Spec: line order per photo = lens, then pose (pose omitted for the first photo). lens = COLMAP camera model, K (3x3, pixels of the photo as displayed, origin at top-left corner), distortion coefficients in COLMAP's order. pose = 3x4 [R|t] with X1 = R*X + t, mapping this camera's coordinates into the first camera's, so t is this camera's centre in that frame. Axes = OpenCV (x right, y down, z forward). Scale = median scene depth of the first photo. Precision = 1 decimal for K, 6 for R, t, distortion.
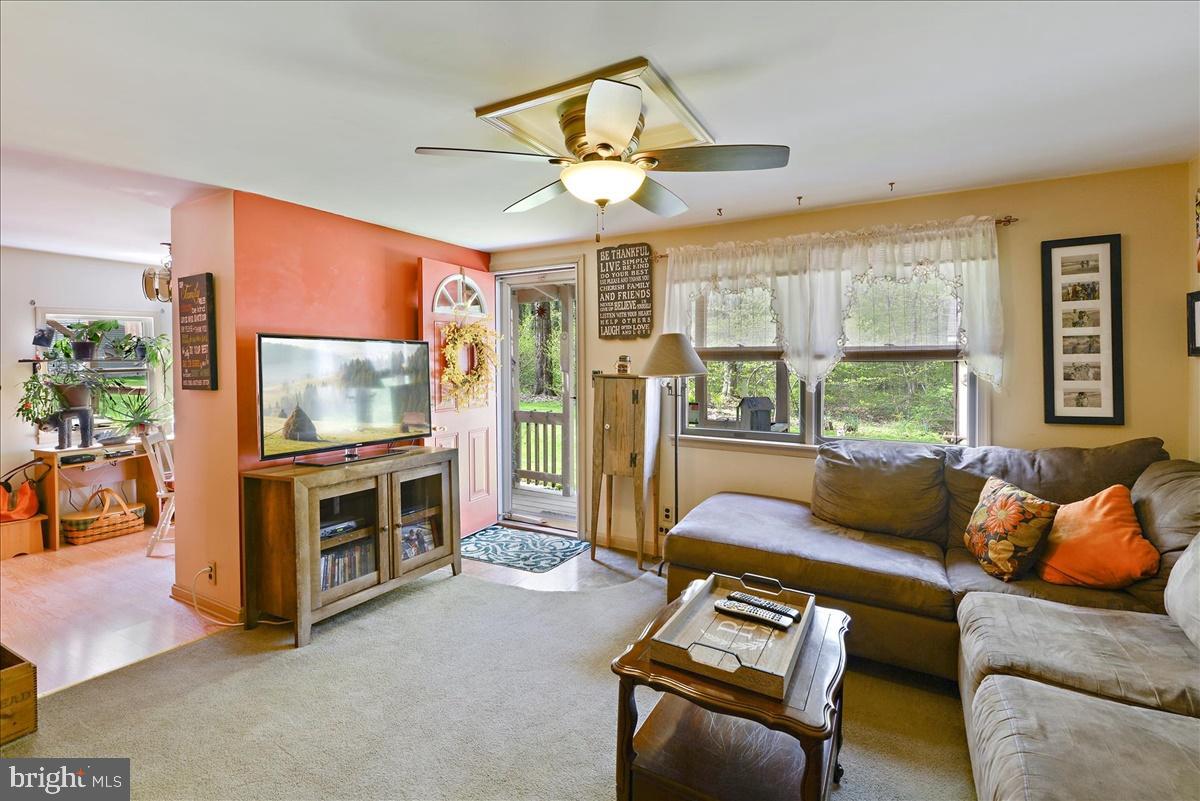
lens RADIAL K [[539.9, 0, 616.4], [0, 539.9, 369.5], [0, 0, 1]] dist [0.002096, 0.000320]
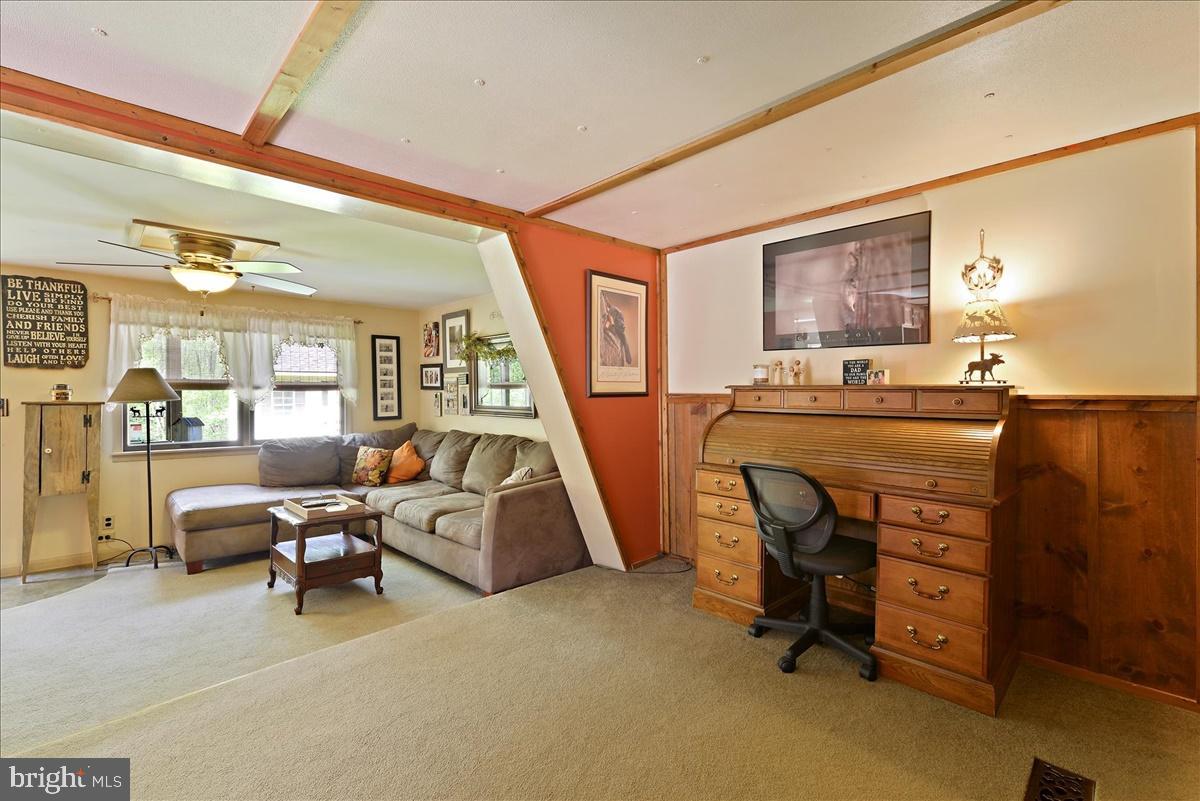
lens RADIAL K [[522.1, 0, 602.2], [0, 522.1, 397.5], [0, 0, 1]] dist [-0.003632, -0.000208]
pose [[0.295134, -0.004268, 0.955446, -0.764548], [0.012899, 0.999917, 0.000482, 0.016719], [-0.955369, 0.012182, 0.295165, -0.389846]]
